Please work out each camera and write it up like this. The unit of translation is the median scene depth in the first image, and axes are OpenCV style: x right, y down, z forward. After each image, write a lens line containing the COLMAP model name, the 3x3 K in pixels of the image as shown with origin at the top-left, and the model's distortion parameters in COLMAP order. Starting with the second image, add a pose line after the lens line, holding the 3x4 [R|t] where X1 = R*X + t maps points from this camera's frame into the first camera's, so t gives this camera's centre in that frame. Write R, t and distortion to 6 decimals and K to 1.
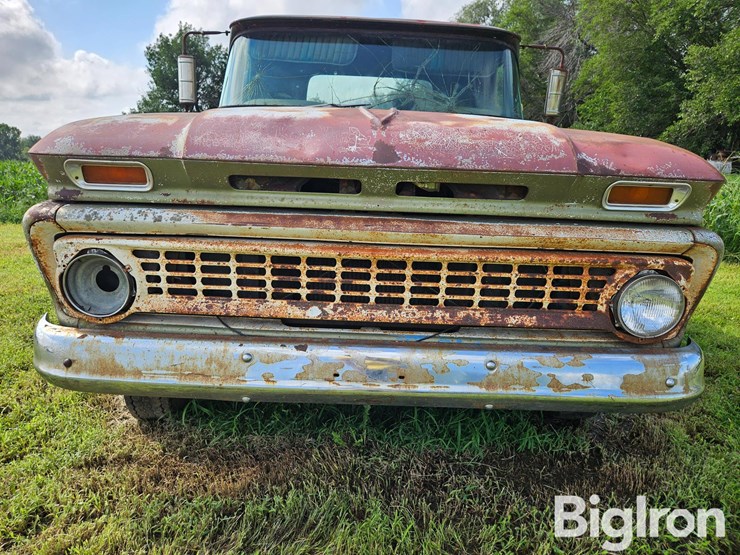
lens RADIAL K [[494.4, 0, 366.6], [0, 494.4, 276.3], [0, 0, 1]] dist [0.063981, -0.049509]
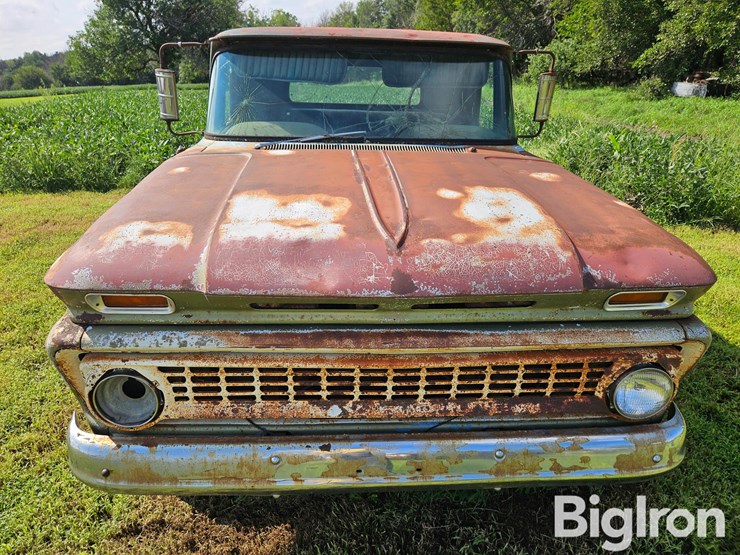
lens RADIAL K [[494.4, 0, 364.6], [0, 494.4, 273.3], [0, 0, 1]] dist [0.063981, -0.049509]
pose [[0.998373, -0.037690, 0.042793, -0.077591], [0.031015, 0.988628, 0.147151, -0.382034], [-0.047852, -0.145584, 0.988188, -0.015856]]
